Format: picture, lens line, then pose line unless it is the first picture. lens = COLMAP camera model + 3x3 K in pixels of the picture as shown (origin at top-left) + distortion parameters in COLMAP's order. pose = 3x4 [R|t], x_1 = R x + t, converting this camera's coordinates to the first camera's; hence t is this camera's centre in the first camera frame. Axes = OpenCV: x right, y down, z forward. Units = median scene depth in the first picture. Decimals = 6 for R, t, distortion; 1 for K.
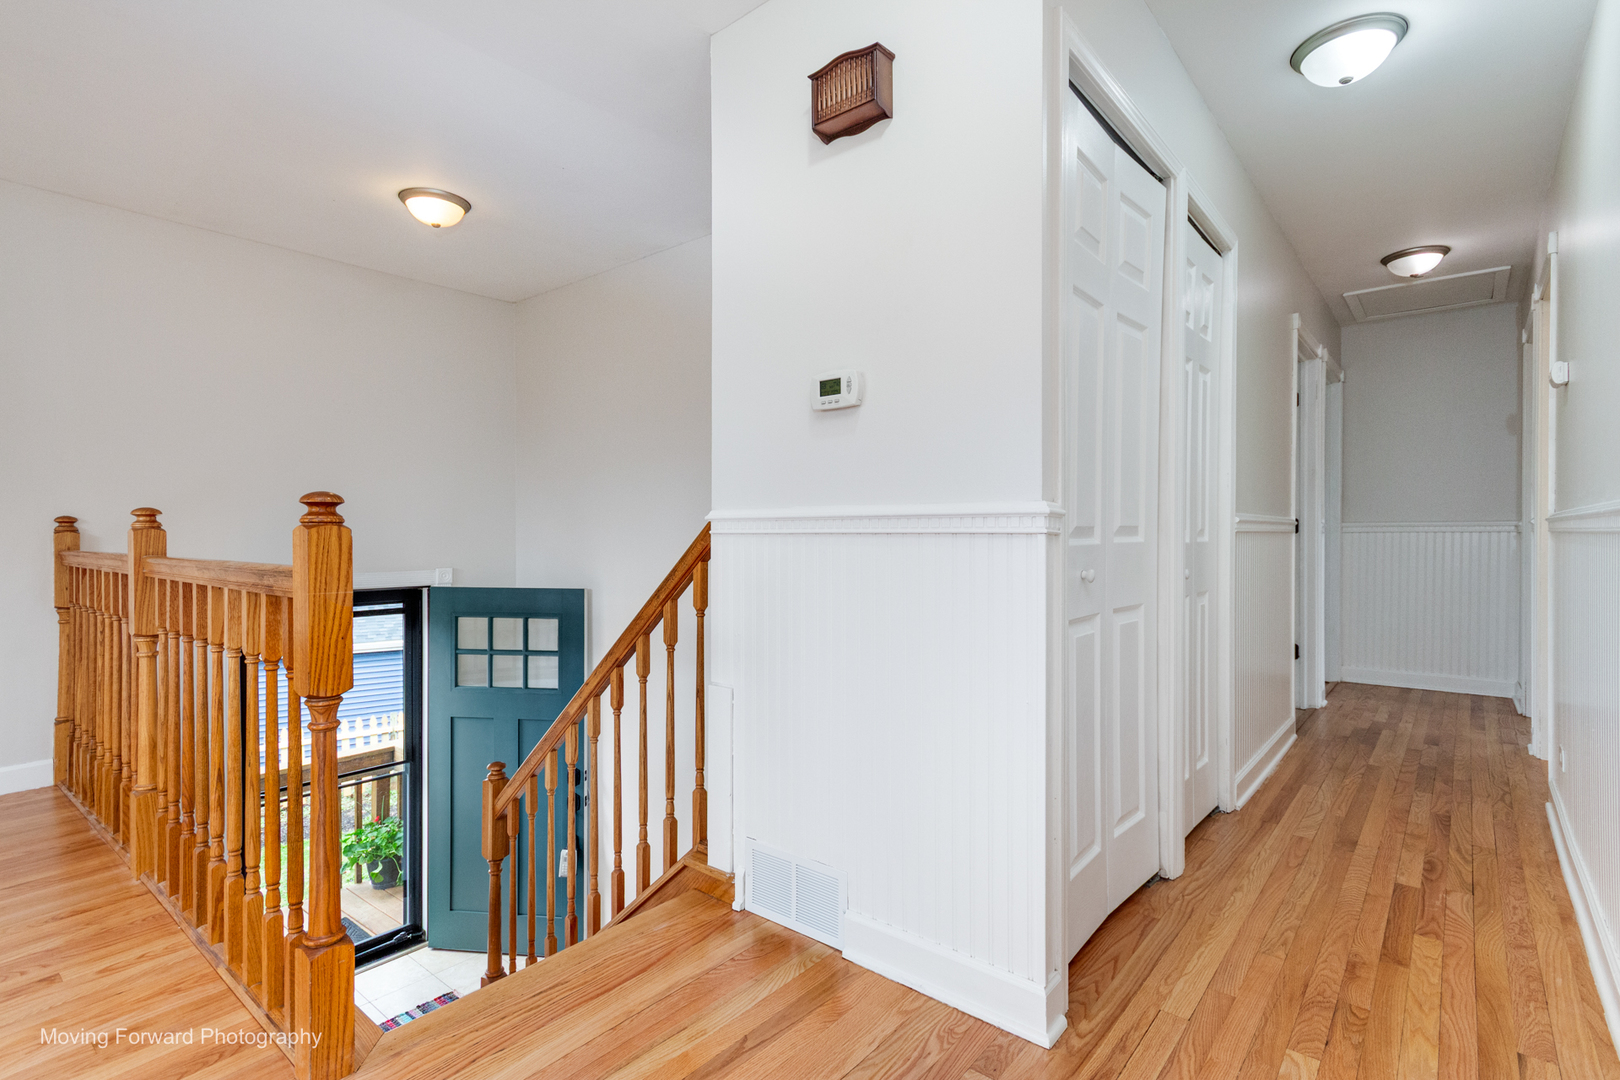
lens RADIAL K [[779.3, 0, 804.4], [0, 779.3, 534.3], [0, 0, 1]] dist [0.013345, 0.000203]
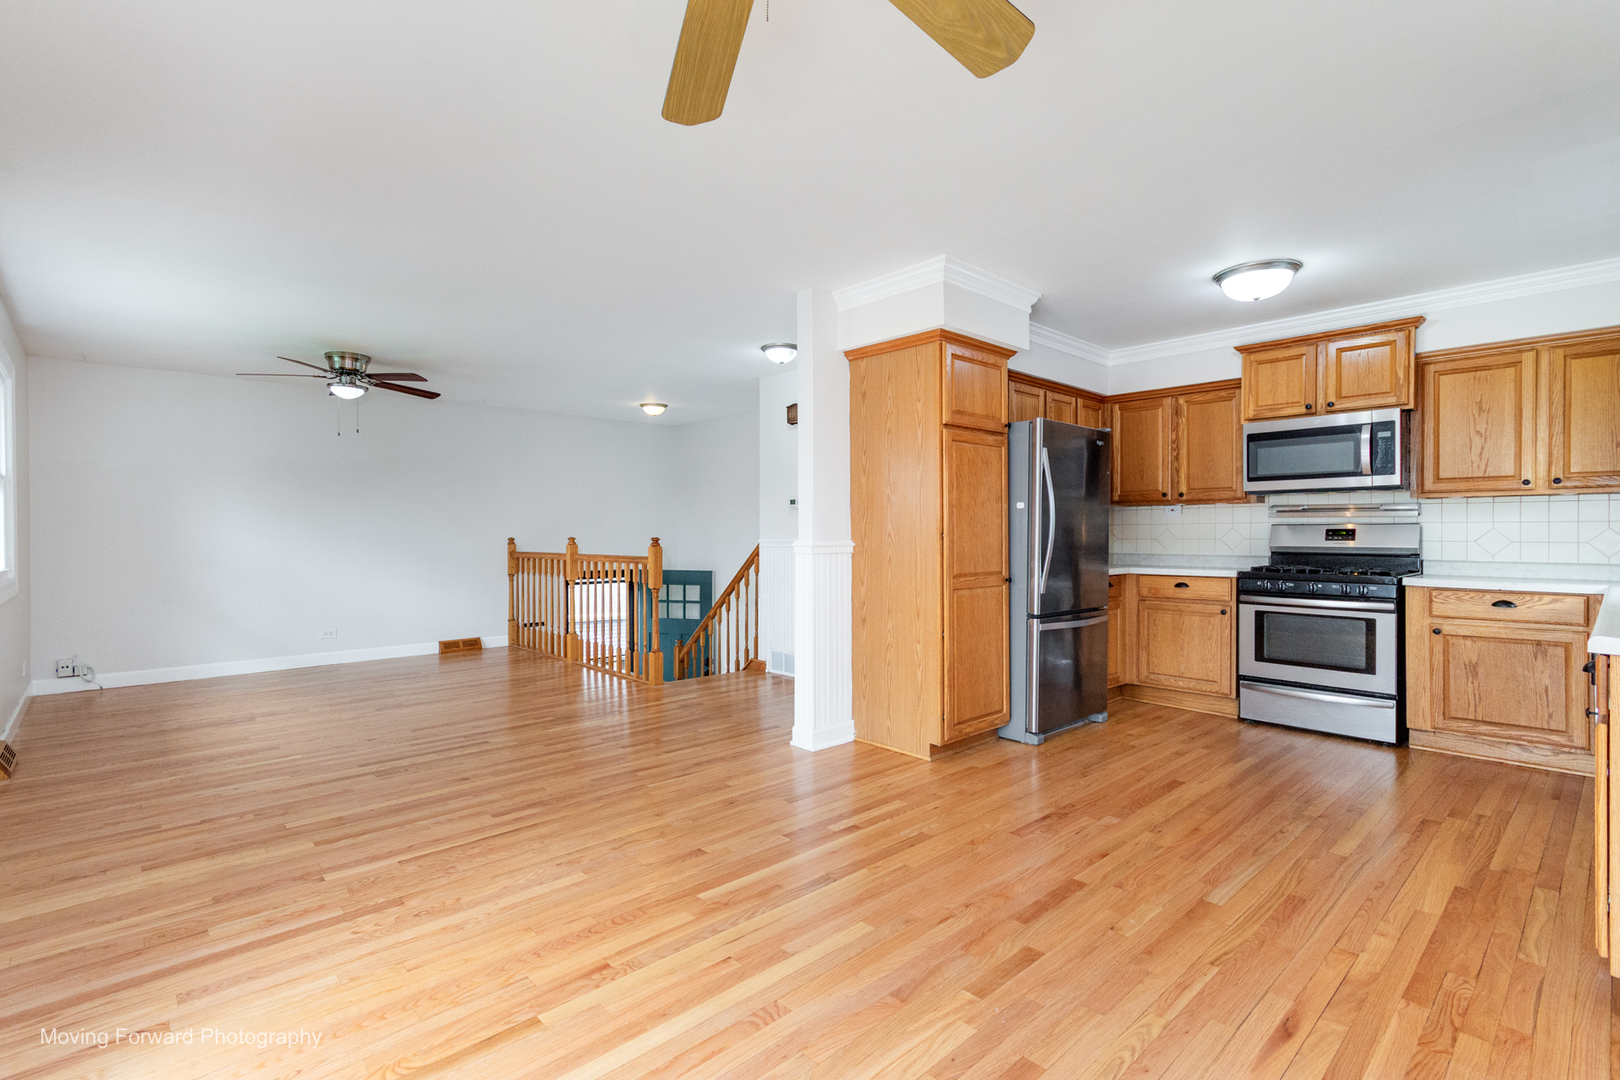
lens RADIAL K [[742.9, 0, 802.6], [0, 742.9, 535.7], [0, 0, 1]] dist [0.005793, 0.000778]
pose [[0.990934, 0.000677, -0.134347, 0.353615], [-0.000858, 0.999999, -0.001291, -0.033144], [0.134346, 0.001395, 0.990934, -1.480747]]
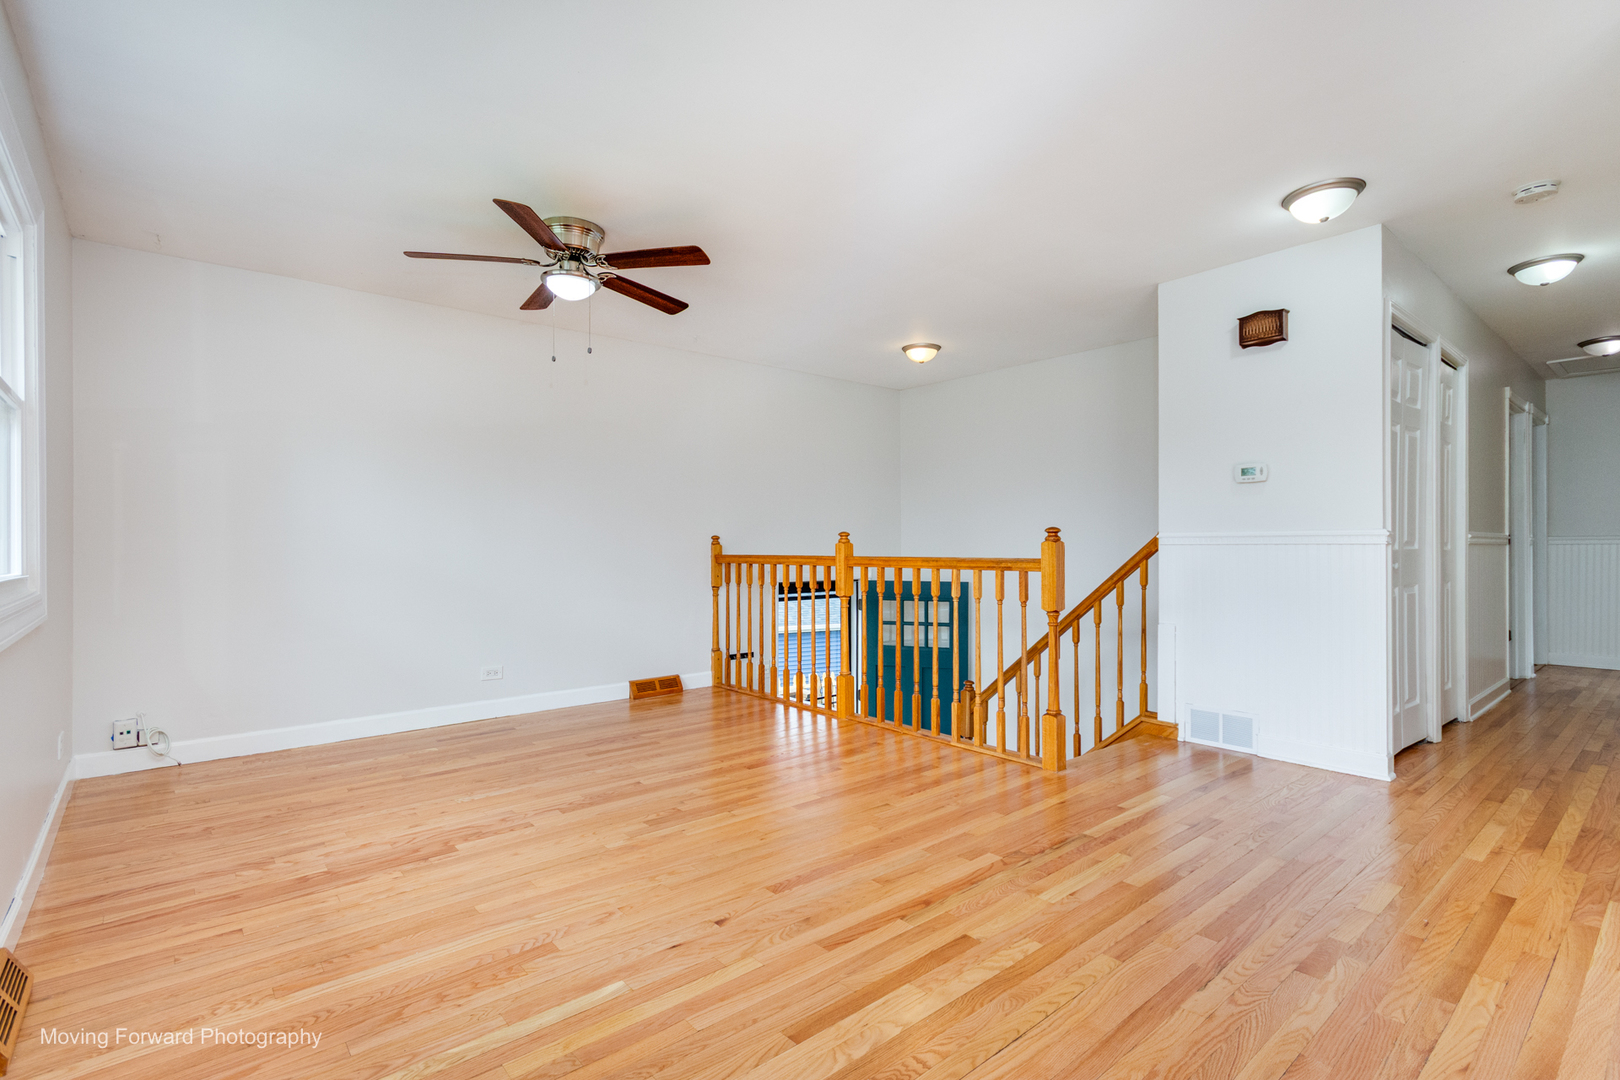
lens RADIAL K [[753.1, 0, 805.1], [0, 753.1, 540.7], [0, 0, 1]] dist [0.005292, -0.000606]
pose [[0.984375, -0.001505, -0.176081, -0.541552], [-0.000258, 0.999950, -0.009988, 0.007043], [0.176087, 0.009878, 0.984325, -0.800459]]
